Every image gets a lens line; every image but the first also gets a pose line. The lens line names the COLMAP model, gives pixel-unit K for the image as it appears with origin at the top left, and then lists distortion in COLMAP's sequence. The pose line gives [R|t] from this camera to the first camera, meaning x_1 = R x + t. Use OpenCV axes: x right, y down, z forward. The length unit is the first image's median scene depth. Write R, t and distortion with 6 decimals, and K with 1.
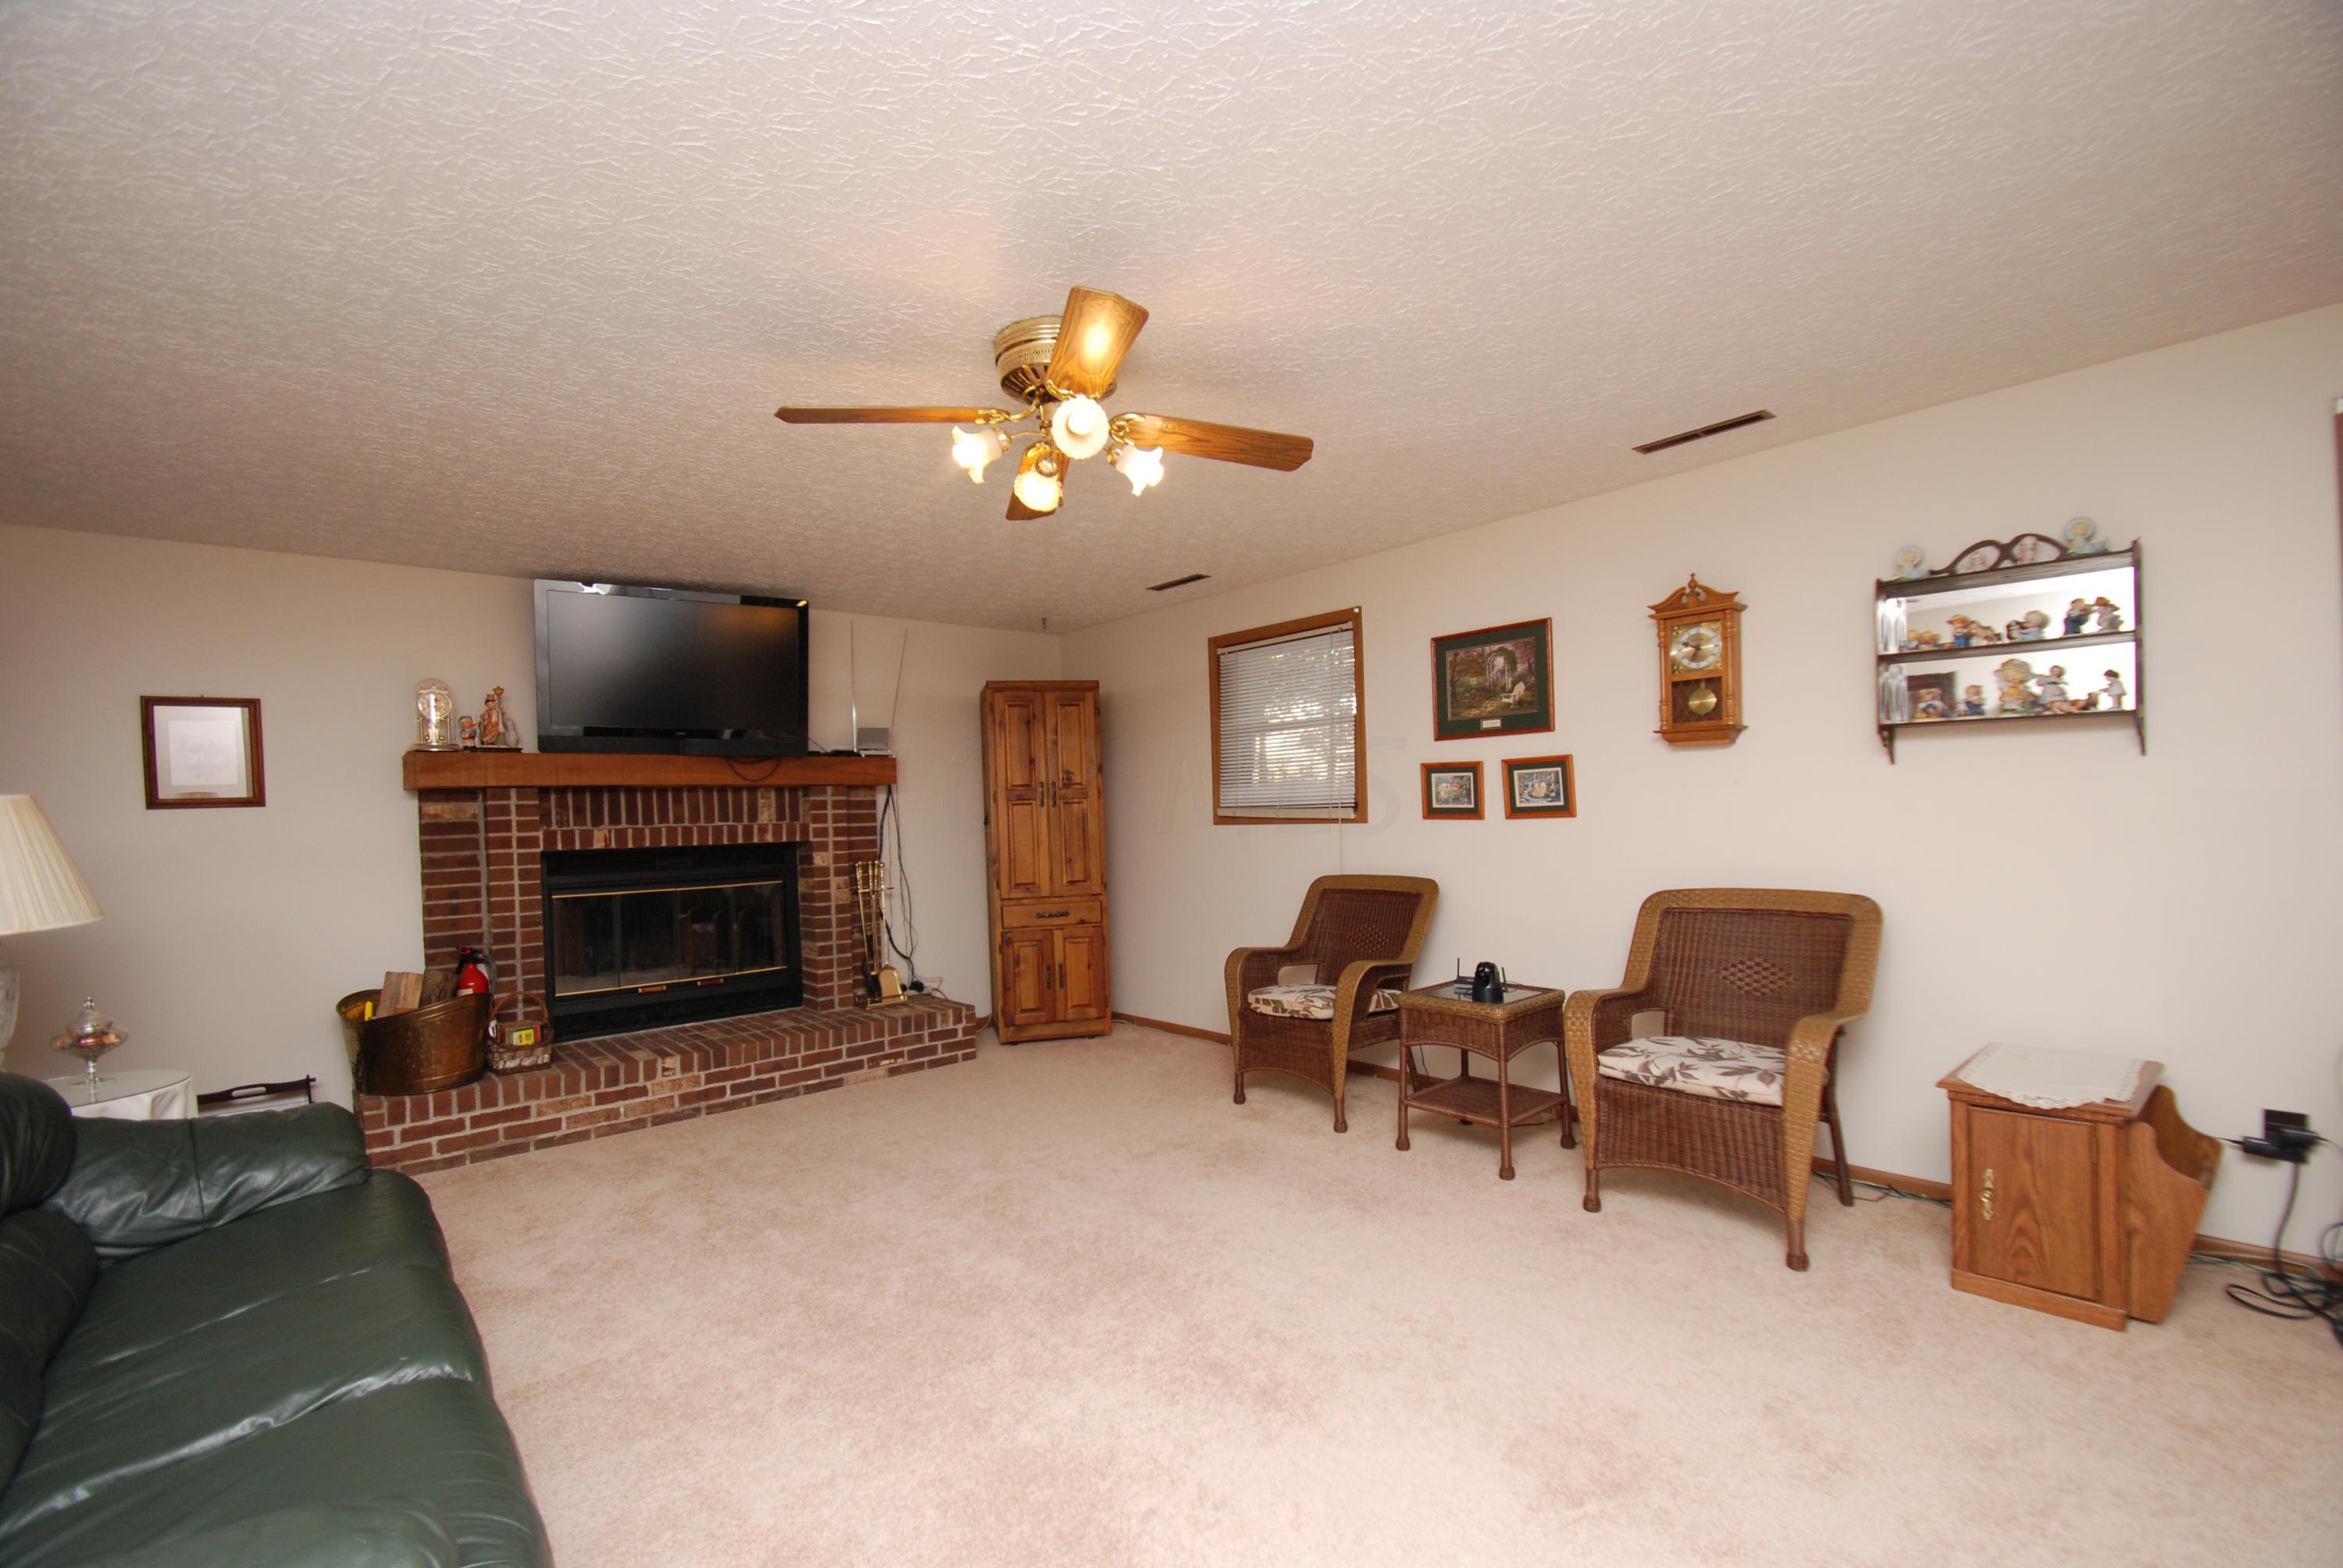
lens RADIAL K [[1028.0, 0, 1144.5], [0, 1028.0, 810.6], [0, 0, 1]] dist [-0.000178, -0.000476]
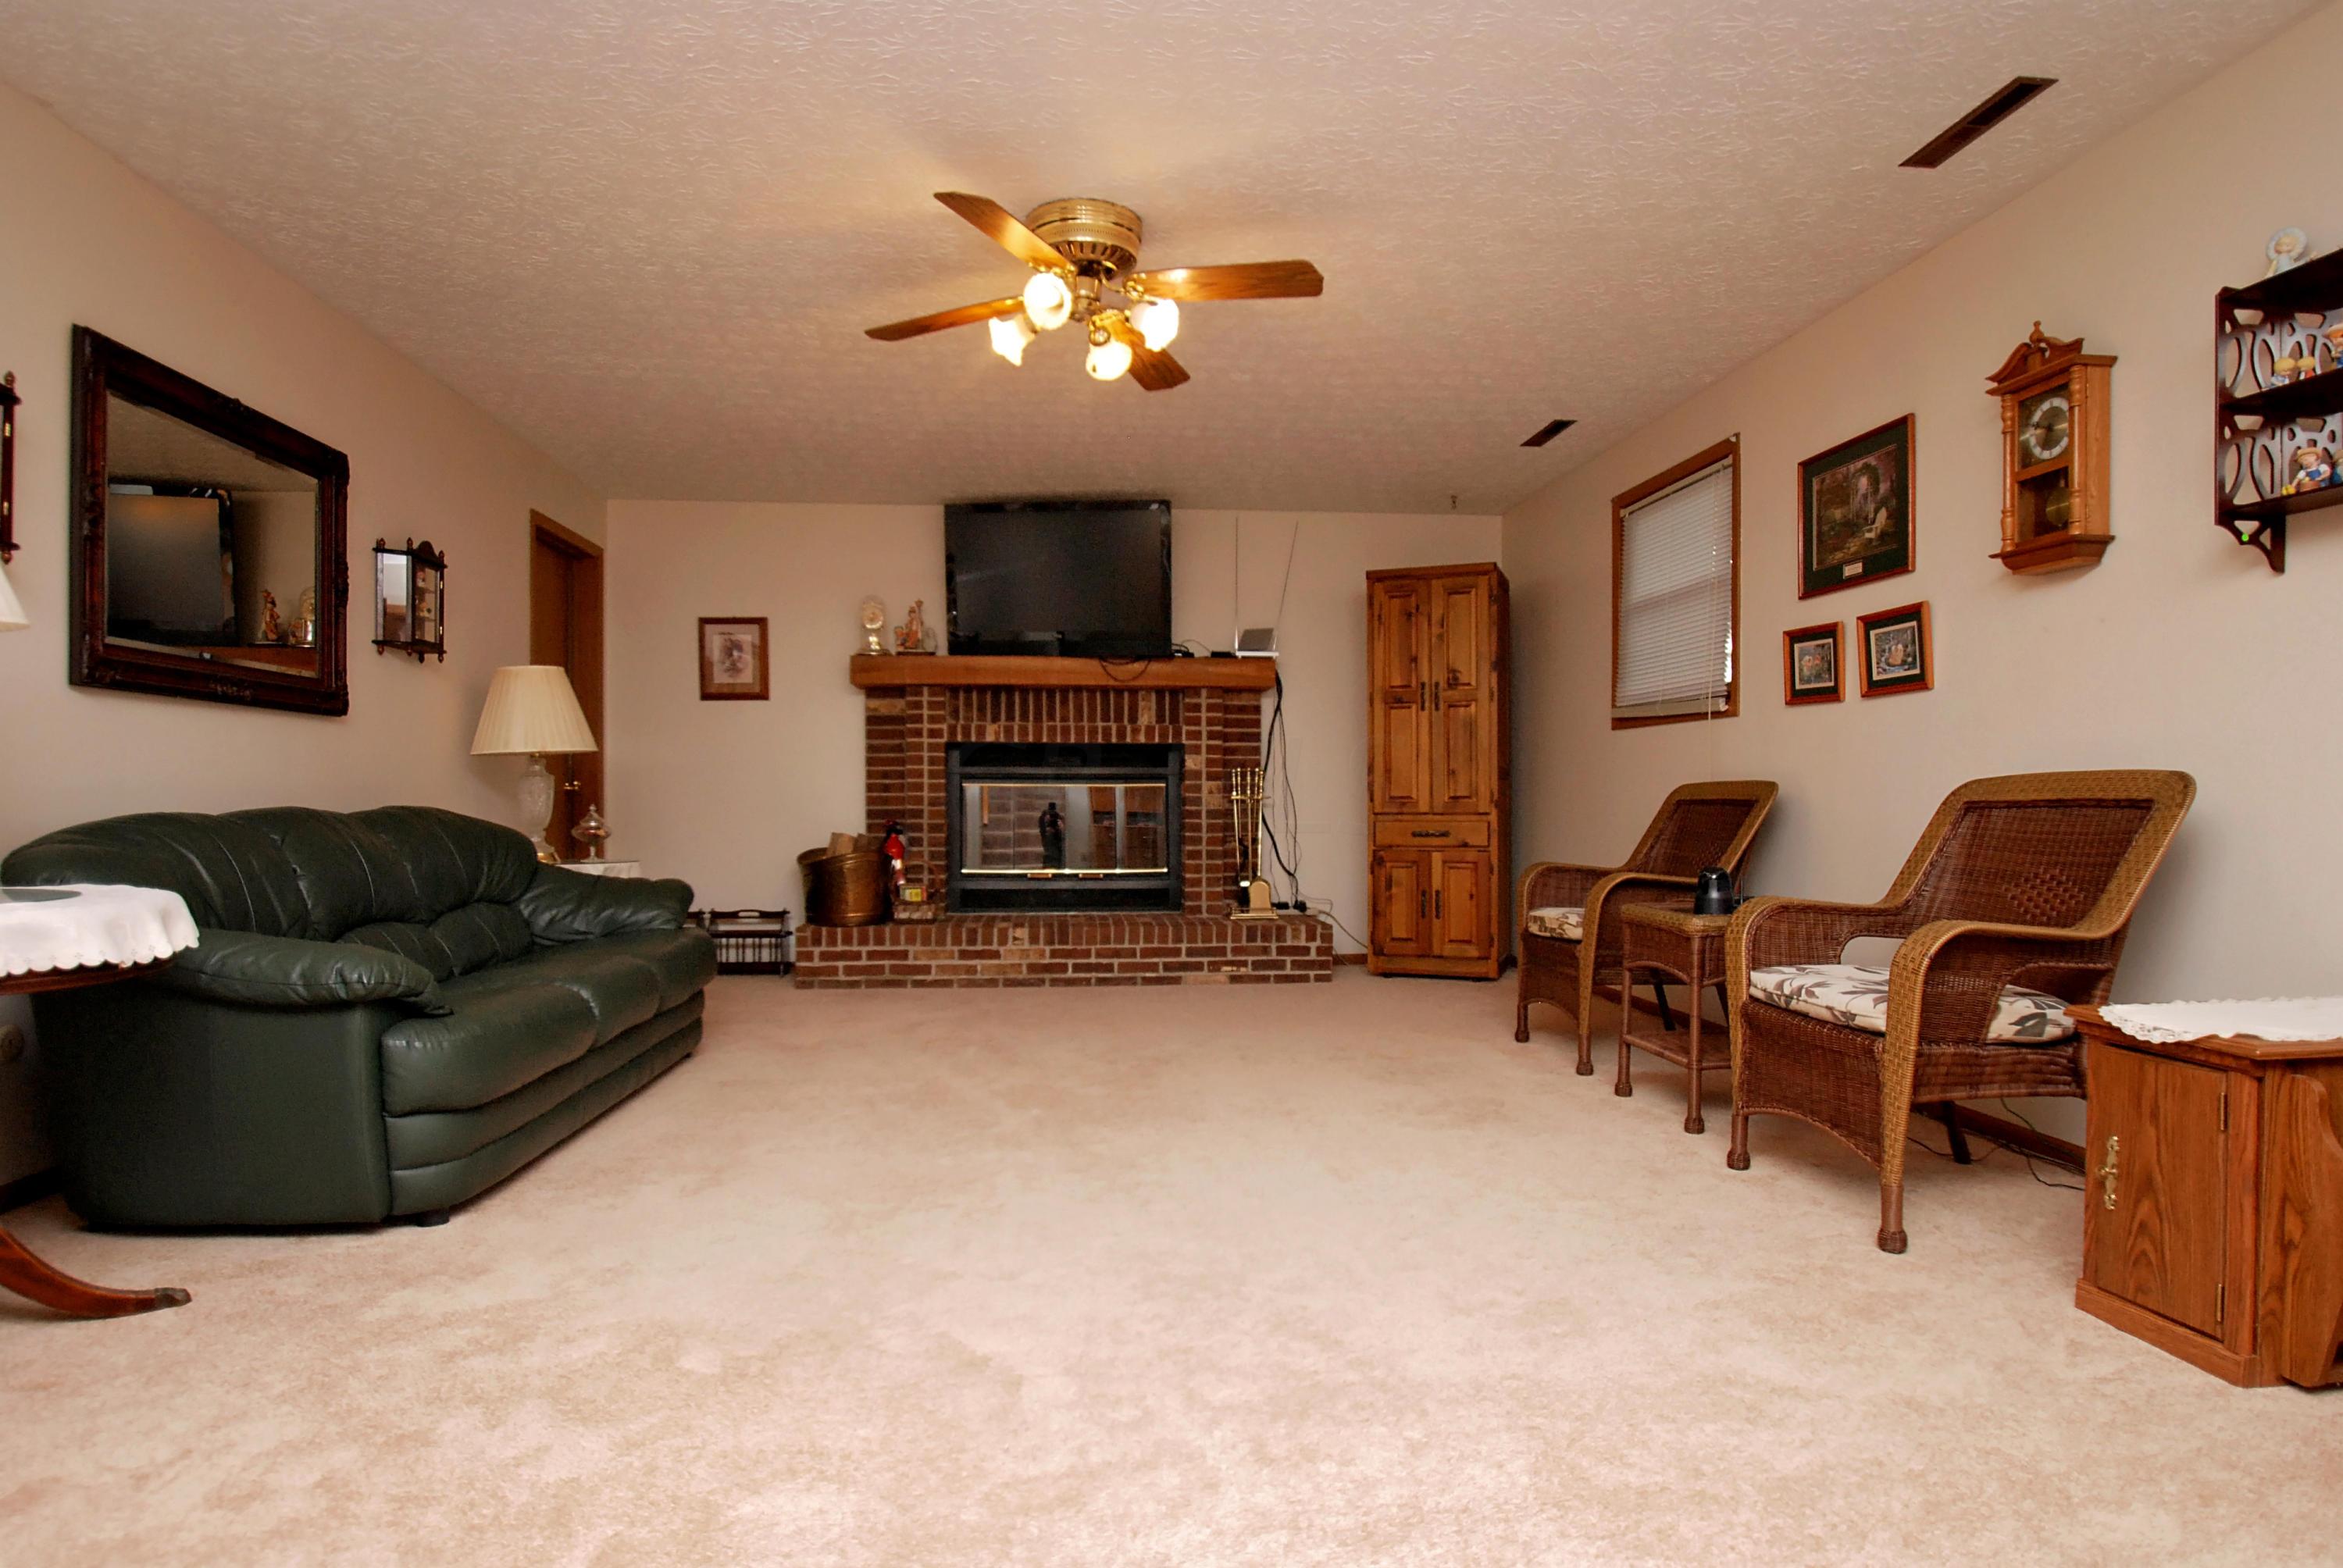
lens RADIAL K [[1282.3, 0, 1144.6], [0, 1282.3, 810.0], [0, 0, 1]] dist [-0.023207, -0.003199]
pose [[0.808958, 0.037325, -0.586680, 0.443144], [-0.025743, 0.999274, 0.028080, 0.070845], [0.587302, -0.007613, 0.809332, -0.031574]]
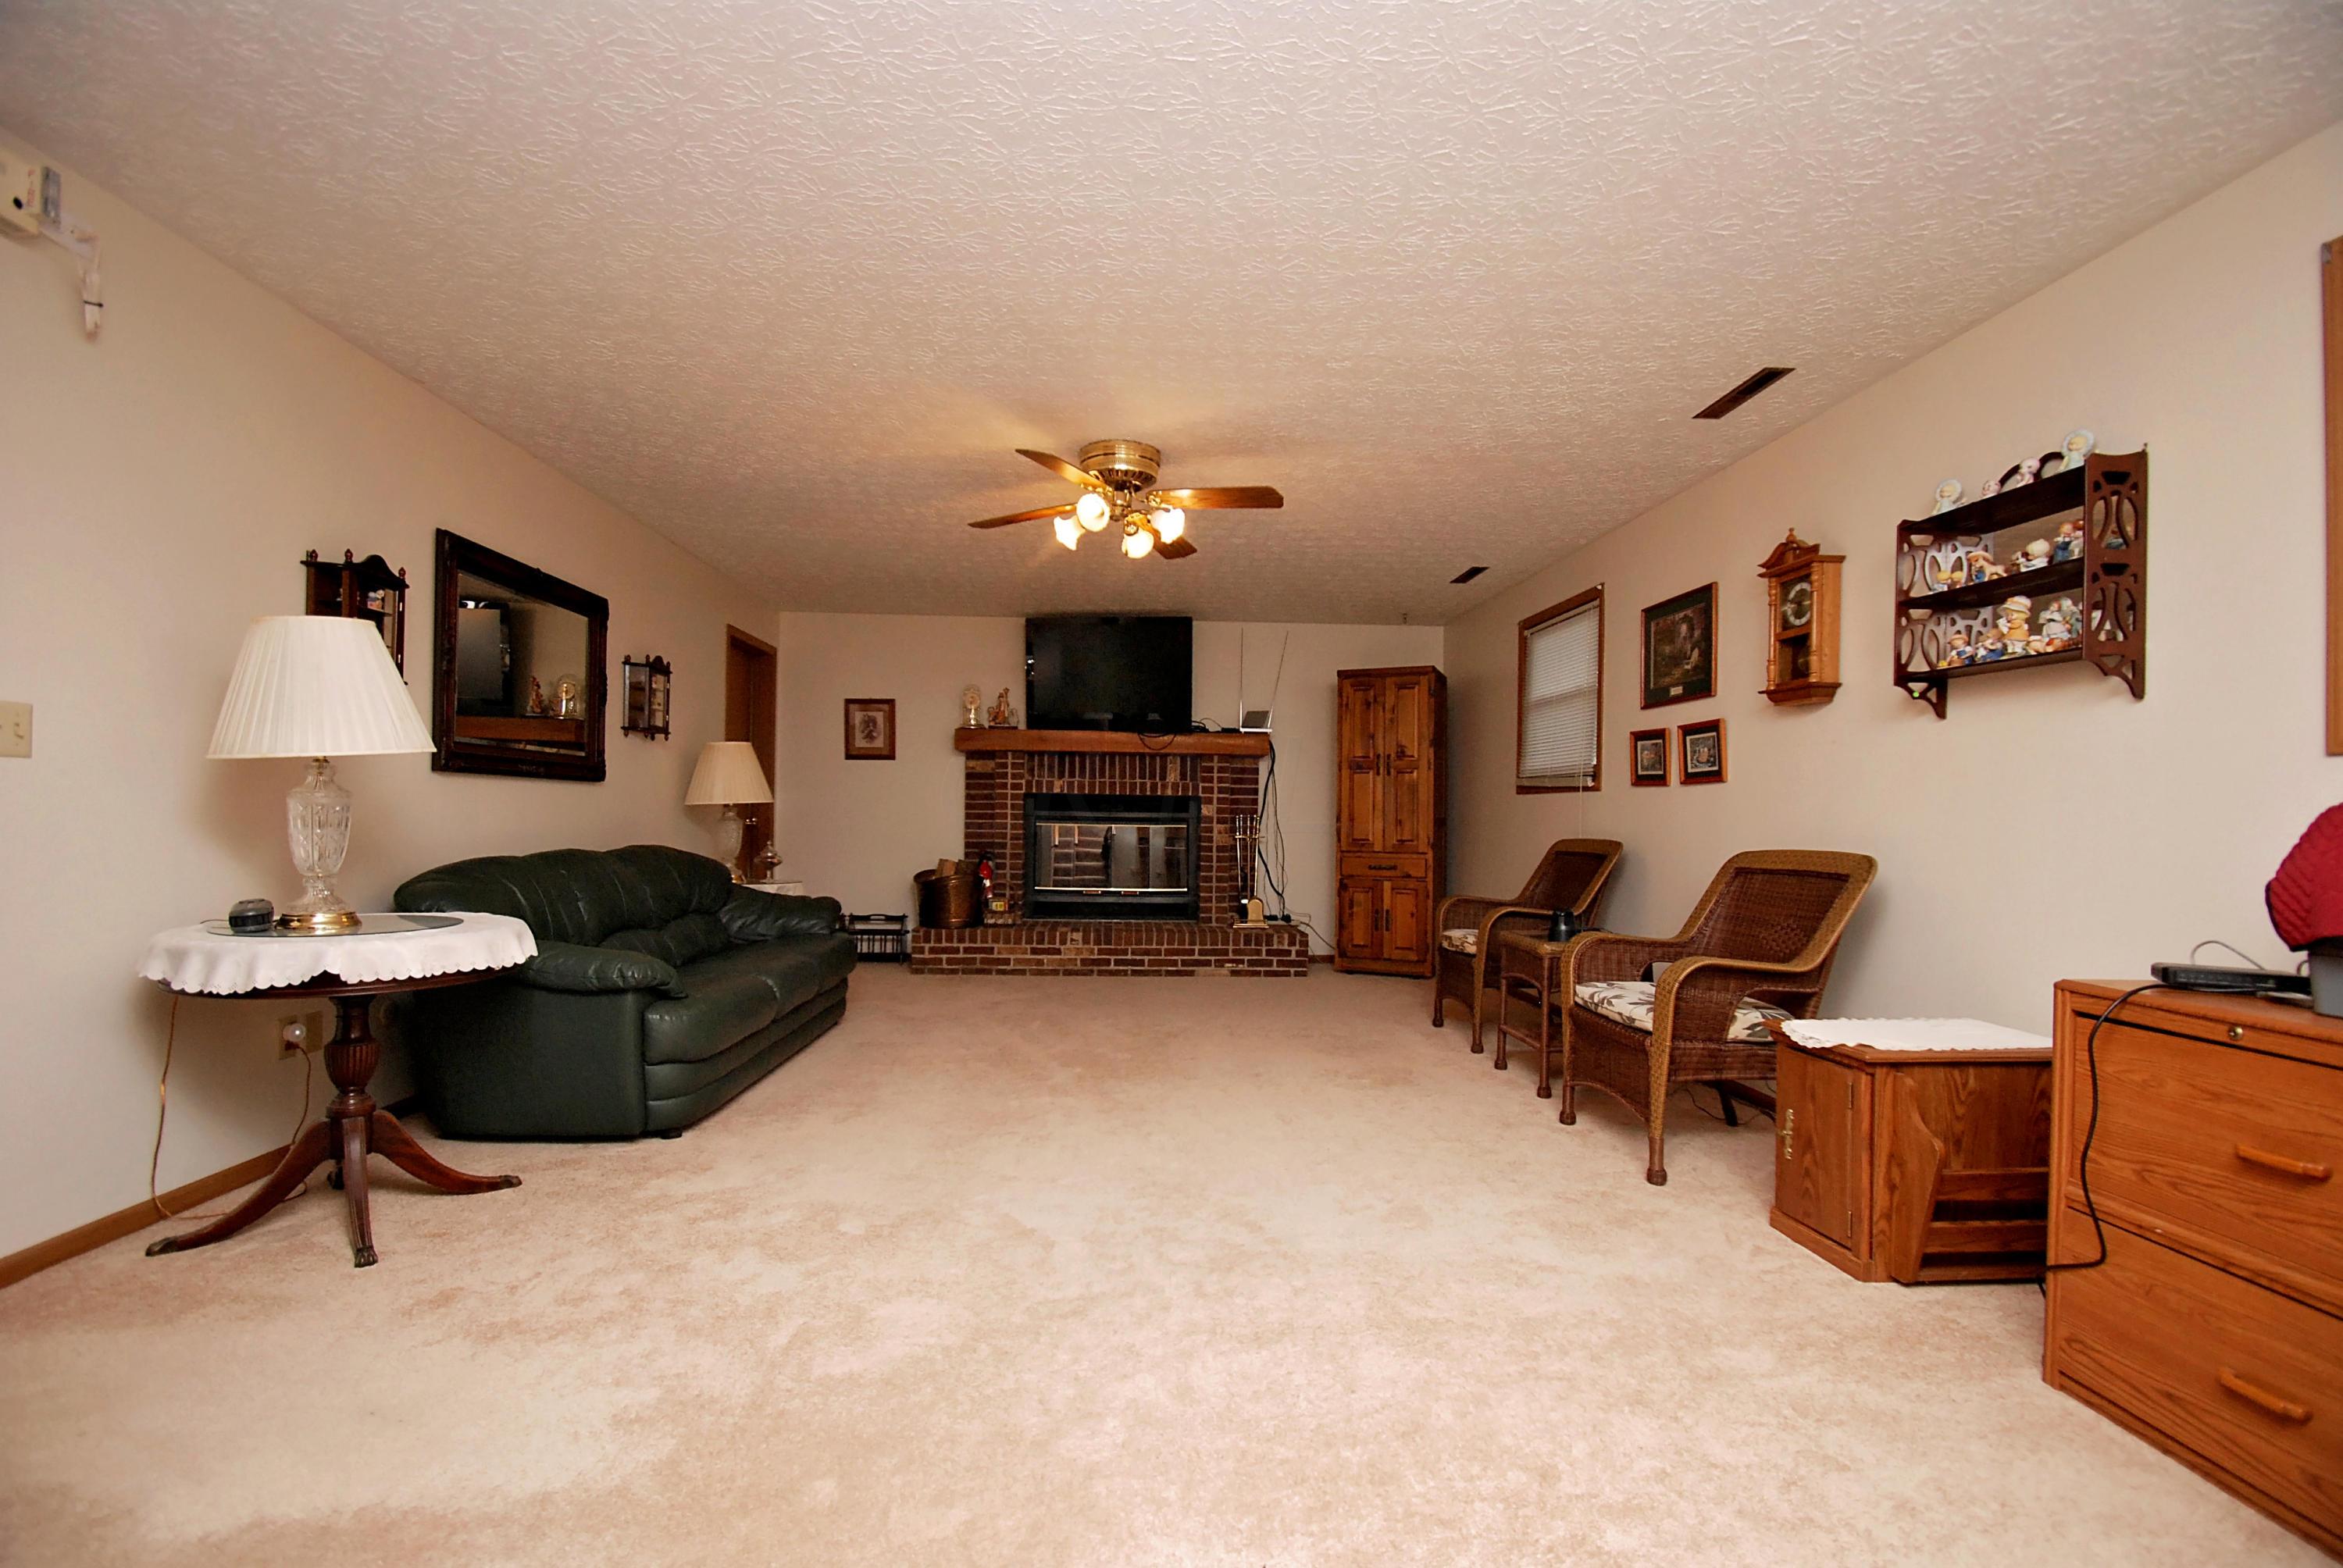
lens RADIAL K [[1028.0, 0, 1144.5], [0, 1028.0, 810.6], [0, 0, 1]] dist [-0.000178, -0.000476]
pose [[0.782952, 0.040225, -0.620780, 0.531451], [-0.039167, 0.999115, 0.015340, 0.036228], [0.620848, 0.012303, 0.783835, -0.110085]]
